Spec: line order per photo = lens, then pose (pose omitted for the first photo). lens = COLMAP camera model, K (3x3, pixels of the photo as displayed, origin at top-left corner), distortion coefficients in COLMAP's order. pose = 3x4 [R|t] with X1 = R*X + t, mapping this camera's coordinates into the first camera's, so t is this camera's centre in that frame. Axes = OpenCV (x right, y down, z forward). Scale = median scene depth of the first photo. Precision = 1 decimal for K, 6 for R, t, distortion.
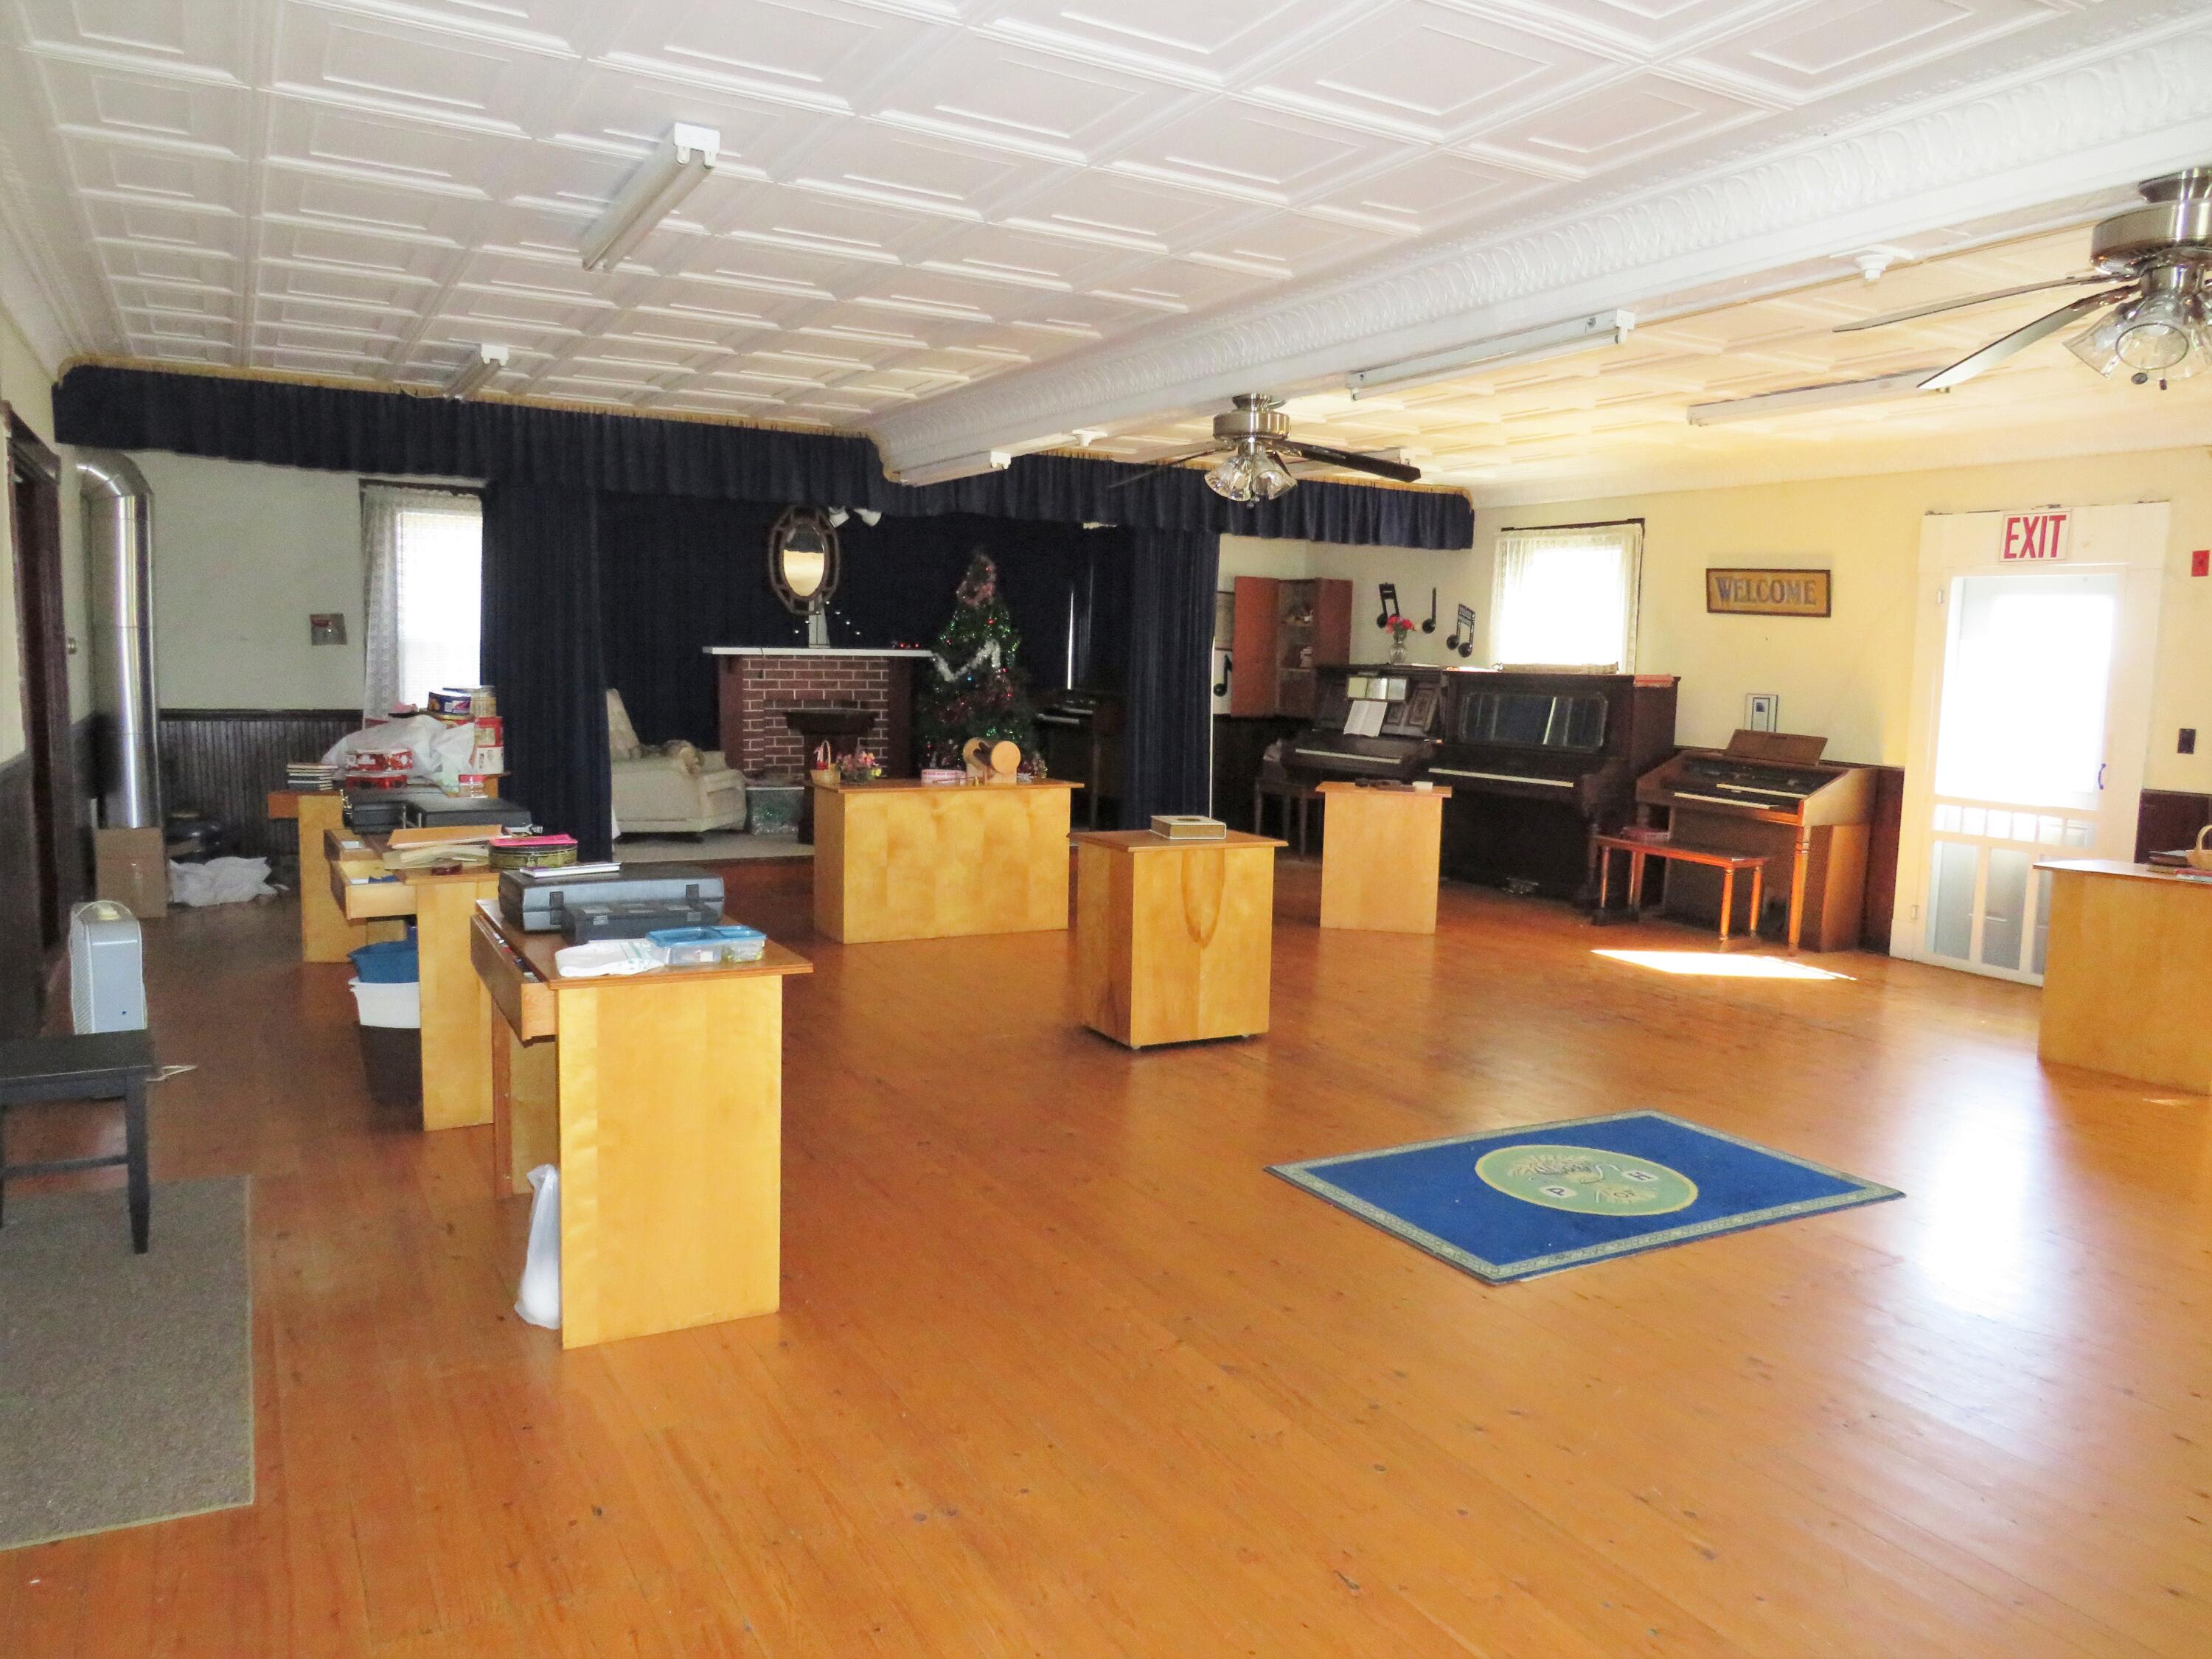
lens RADIAL K [[1561.8, 0, 1105.3], [0, 1561.8, 827.3], [0, 0, 1]] dist [-0.019099, 0.007565]
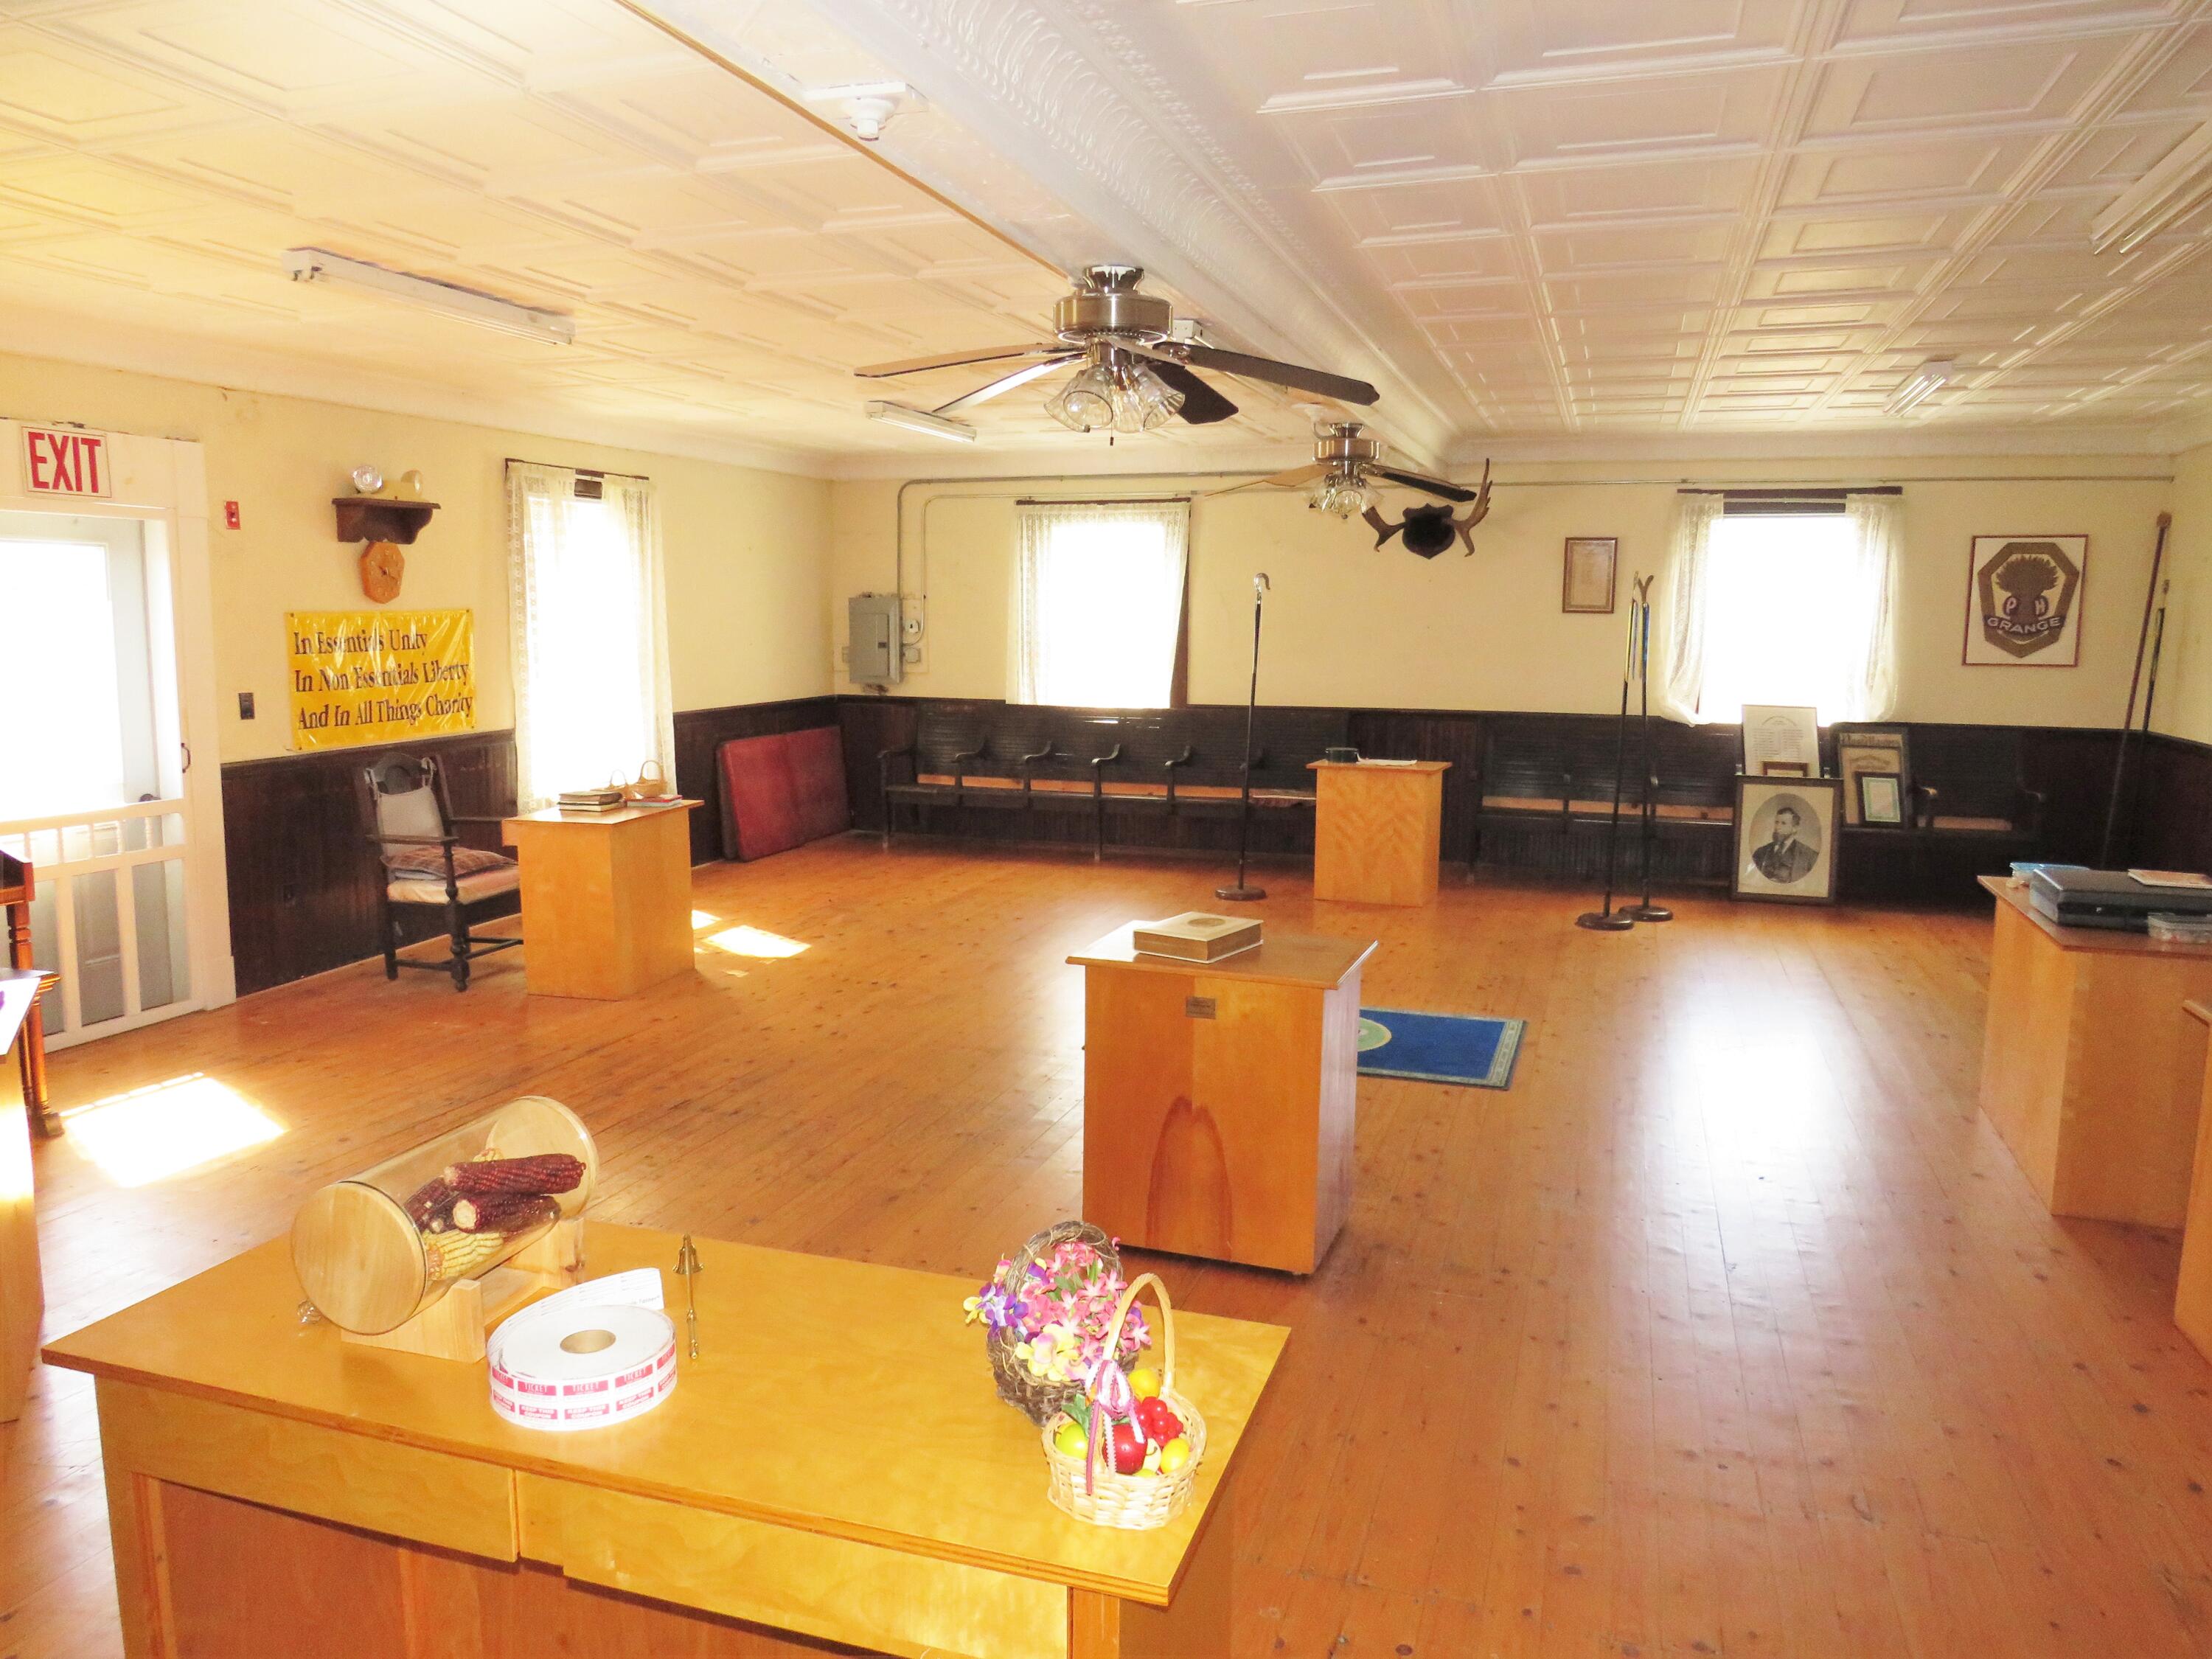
lens RADIAL K [[1561.8, 0, 1103.9], [0, 1561.8, 833.9], [0, 0, 1]] dist [-0.019099, 0.007565]
pose [[-0.670736, -0.131935, 0.729867, -0.324934], [0.059934, 0.971192, 0.230637, -0.155348], [-0.739271, 0.198440, -0.643506, 1.151389]]
